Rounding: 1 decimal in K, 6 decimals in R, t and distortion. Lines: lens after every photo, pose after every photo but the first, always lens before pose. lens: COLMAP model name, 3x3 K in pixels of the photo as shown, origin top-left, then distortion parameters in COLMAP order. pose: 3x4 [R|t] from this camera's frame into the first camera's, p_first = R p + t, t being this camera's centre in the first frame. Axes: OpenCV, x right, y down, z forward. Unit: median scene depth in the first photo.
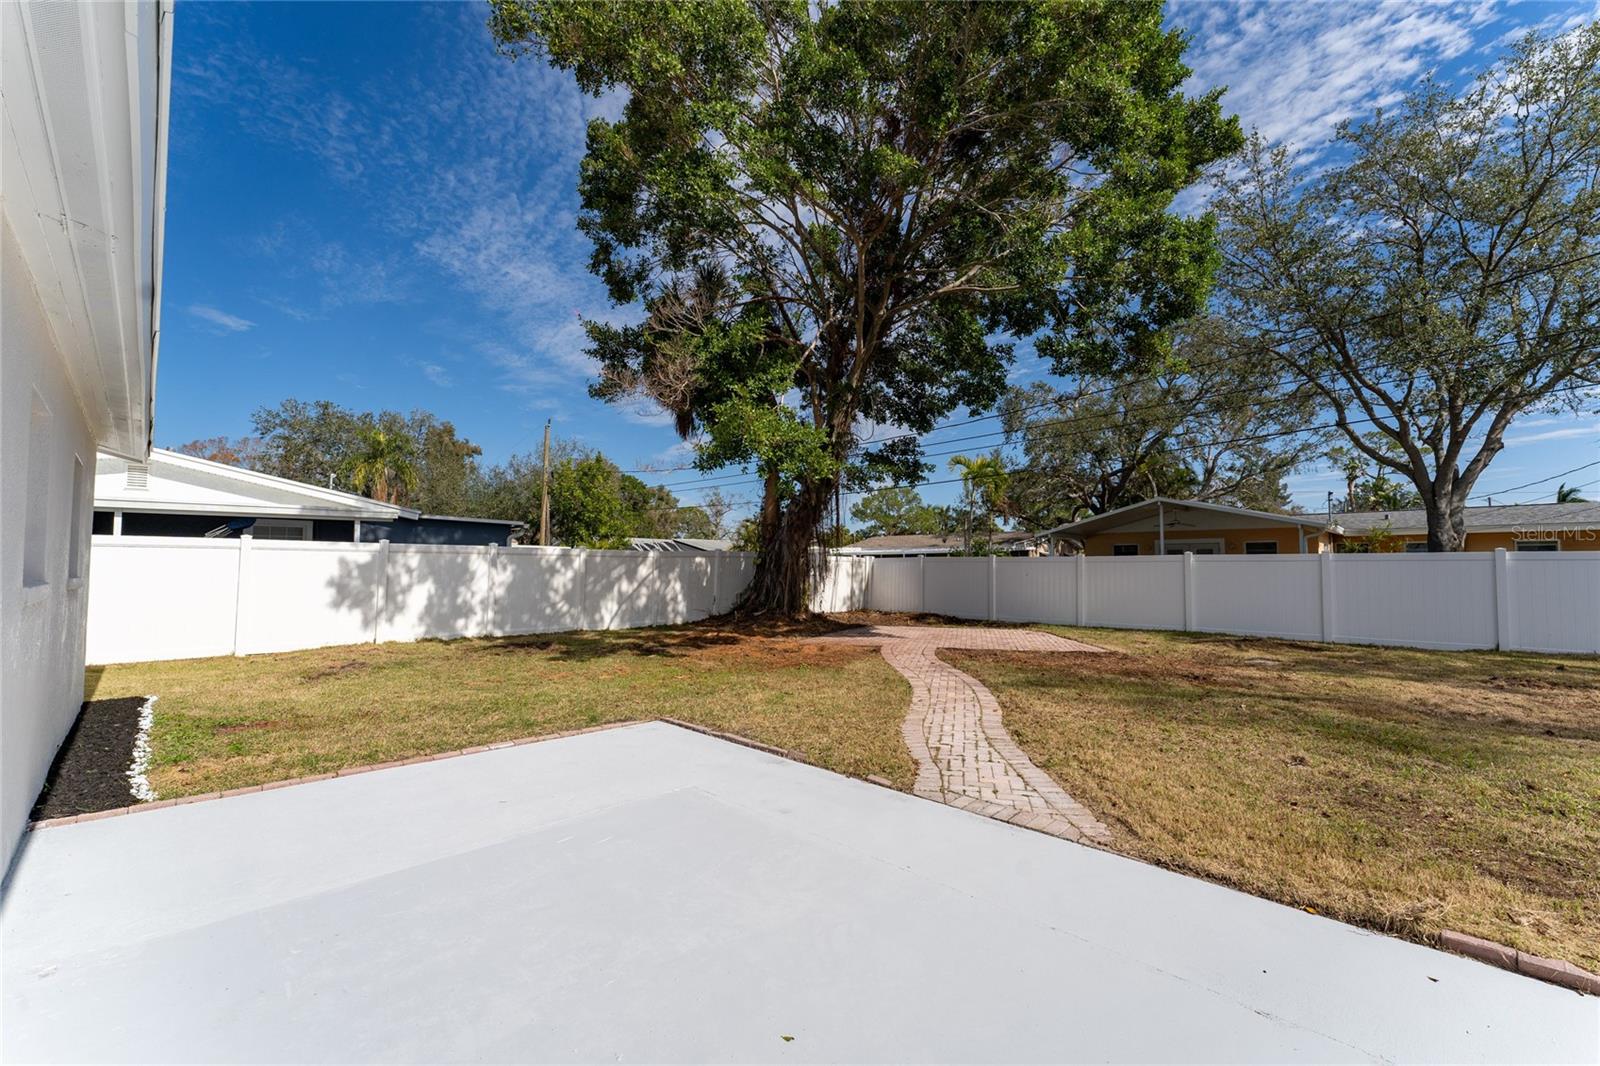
lens RADIAL K [[668.1, 0, 800.0], [0, 668.1, 533.0], [0, 0, 1]] dist [0.000030, -0.000075]
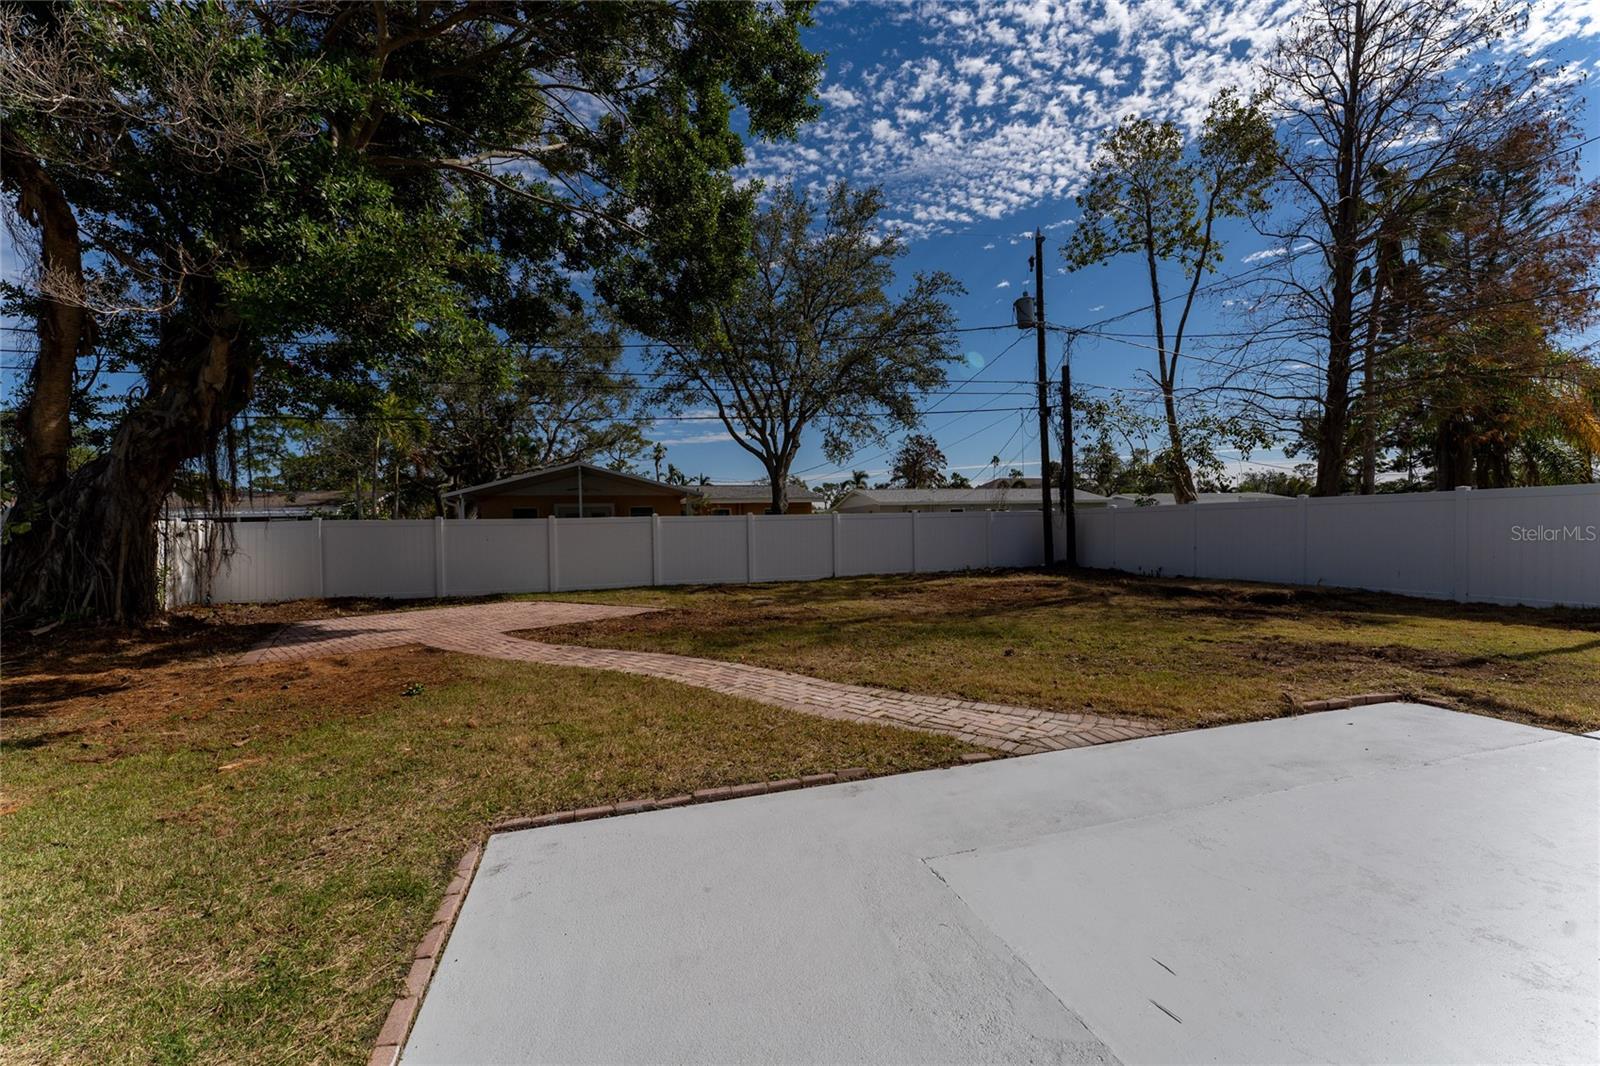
lens RADIAL K [[656.3, 0, 800.0], [0, 656.3, 533.0], [0, 0, 1]] dist [-0.000993, -0.000326]
pose [[0.458076, -0.018919, 0.888712, -0.330599], [-0.023743, 0.999156, 0.033509, 0.022063], [-0.888596, -0.036451, 0.457240, 0.359574]]
